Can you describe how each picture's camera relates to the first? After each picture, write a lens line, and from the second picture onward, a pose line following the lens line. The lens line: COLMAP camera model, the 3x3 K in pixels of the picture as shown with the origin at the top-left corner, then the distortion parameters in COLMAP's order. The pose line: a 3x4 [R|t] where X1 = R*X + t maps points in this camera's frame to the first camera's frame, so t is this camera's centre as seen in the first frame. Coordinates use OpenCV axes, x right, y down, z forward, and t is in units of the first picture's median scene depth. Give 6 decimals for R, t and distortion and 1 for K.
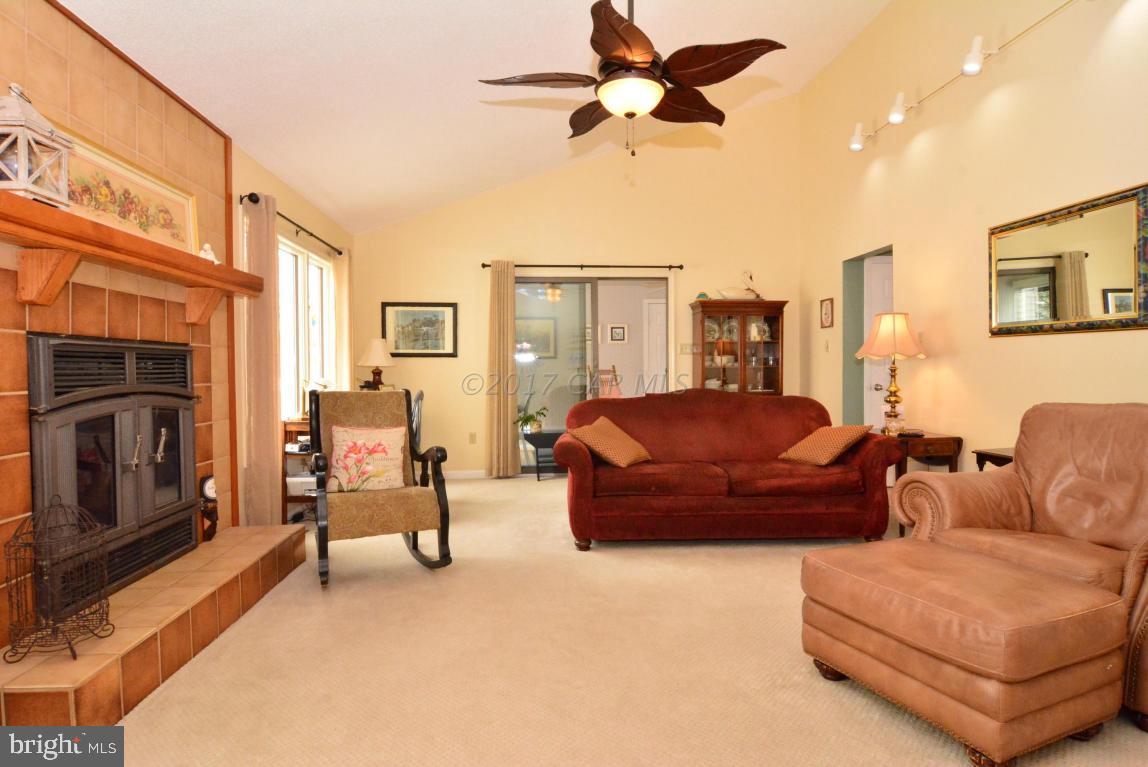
lens RADIAL K [[621.6, 0, 573.1], [0, 621.6, 381.2], [0, 0, 1]] dist [-0.008449, -0.007844]
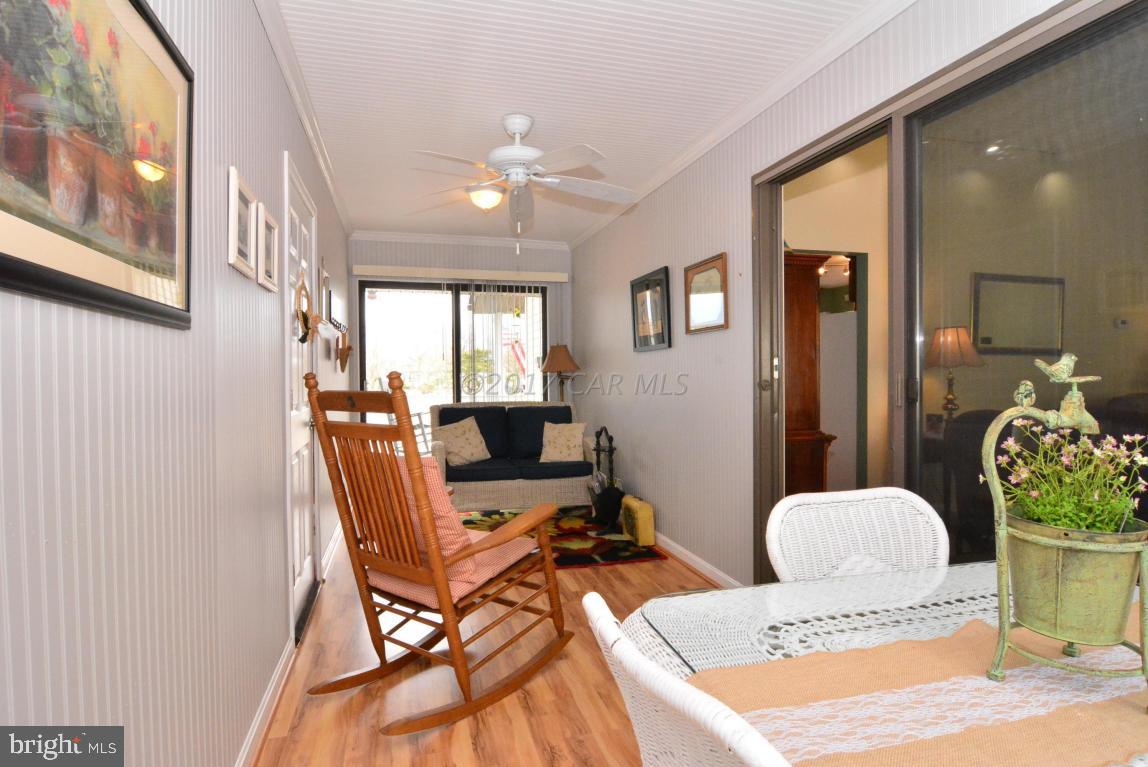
lens RADIAL K [[621.6, 0, 573.5], [0, 621.6, 381.7], [0, 0, 1]] dist [-0.008449, -0.007844]
pose [[-0.197113, 0.002475, 0.980378, -0.582178], [0.032389, 0.999467, 0.003989, -0.058150], [-0.979846, 0.032540, -0.197088, 2.678853]]
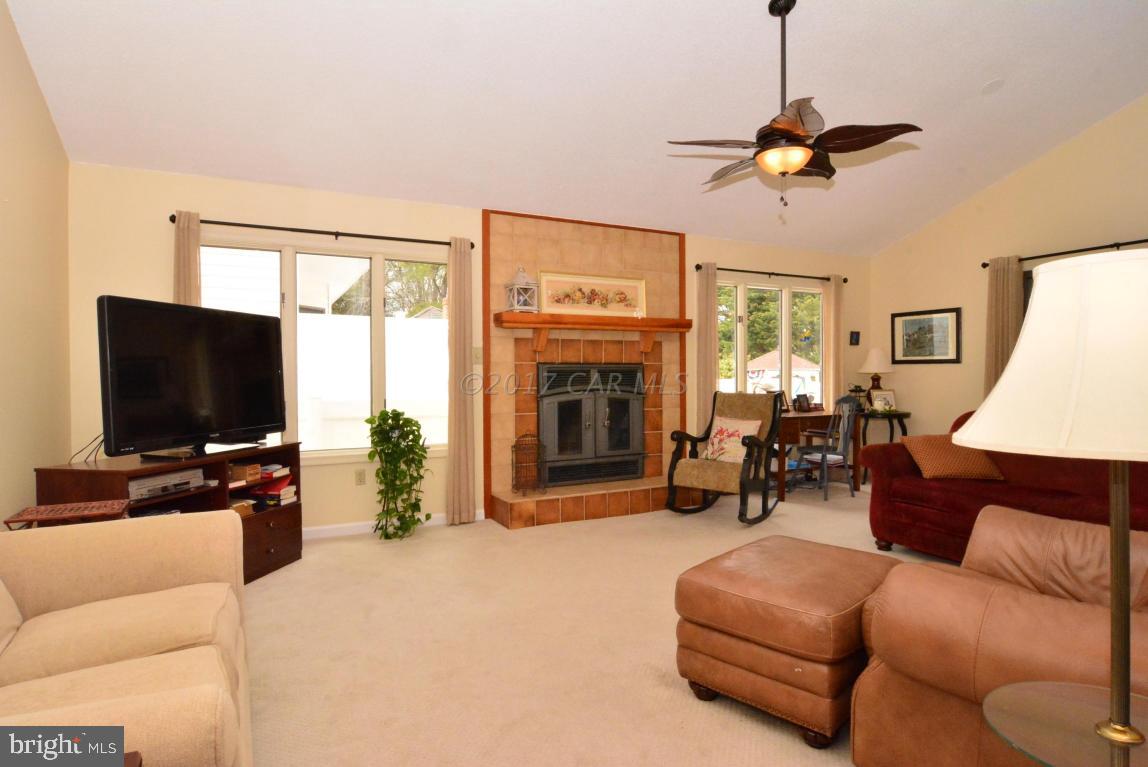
lens RADIAL K [[621.6, 0, 583.4], [0, 621.6, 380.5], [0, 0, 1]] dist [-0.008449, -0.007844]
pose [[0.398693, 0.010447, -0.917025, 0.991091], [-0.012202, 0.999907, 0.006087, -0.020001], [0.917003, 0.008763, 0.398784, 0.138072]]
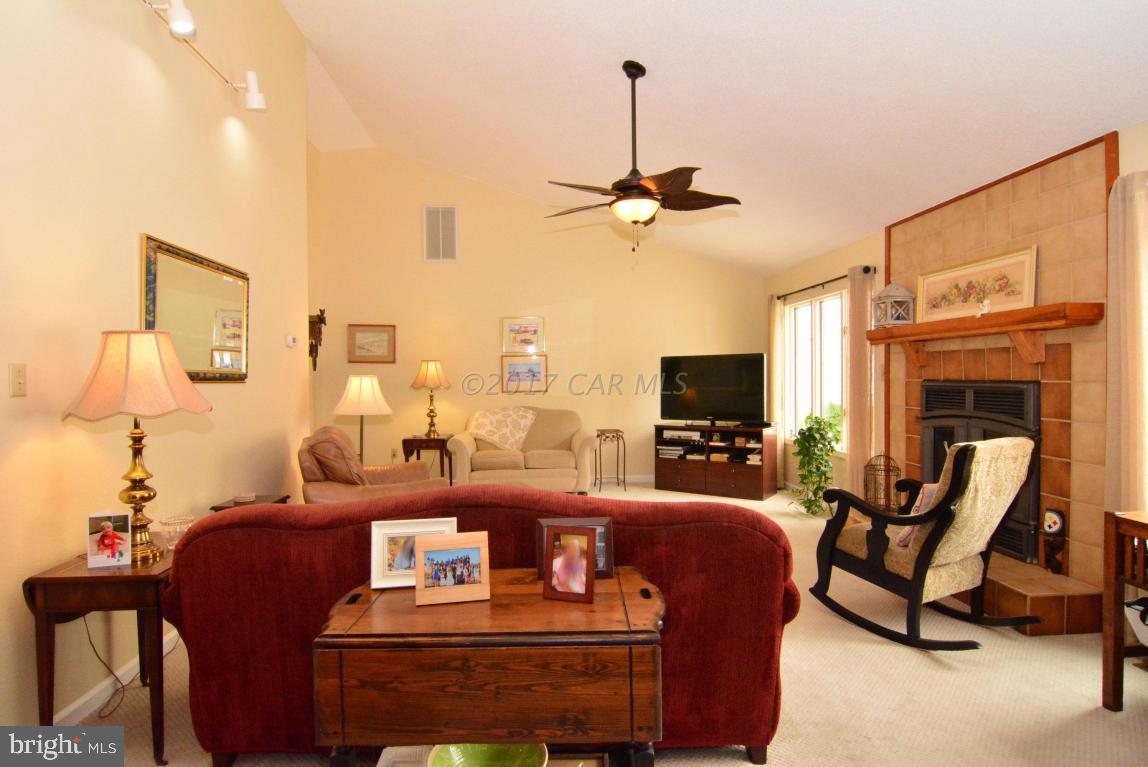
lens RADIAL K [[621.6, 0, 568.8], [0, 621.6, 385.0], [0, 0, 1]] dist [-0.008449, -0.007844]
pose [[-0.999828, 0.016244, 0.008989, 0.214378], [0.016542, 0.999281, 0.034123, -0.109088], [-0.008428, 0.034266, -0.999377, 2.197802]]
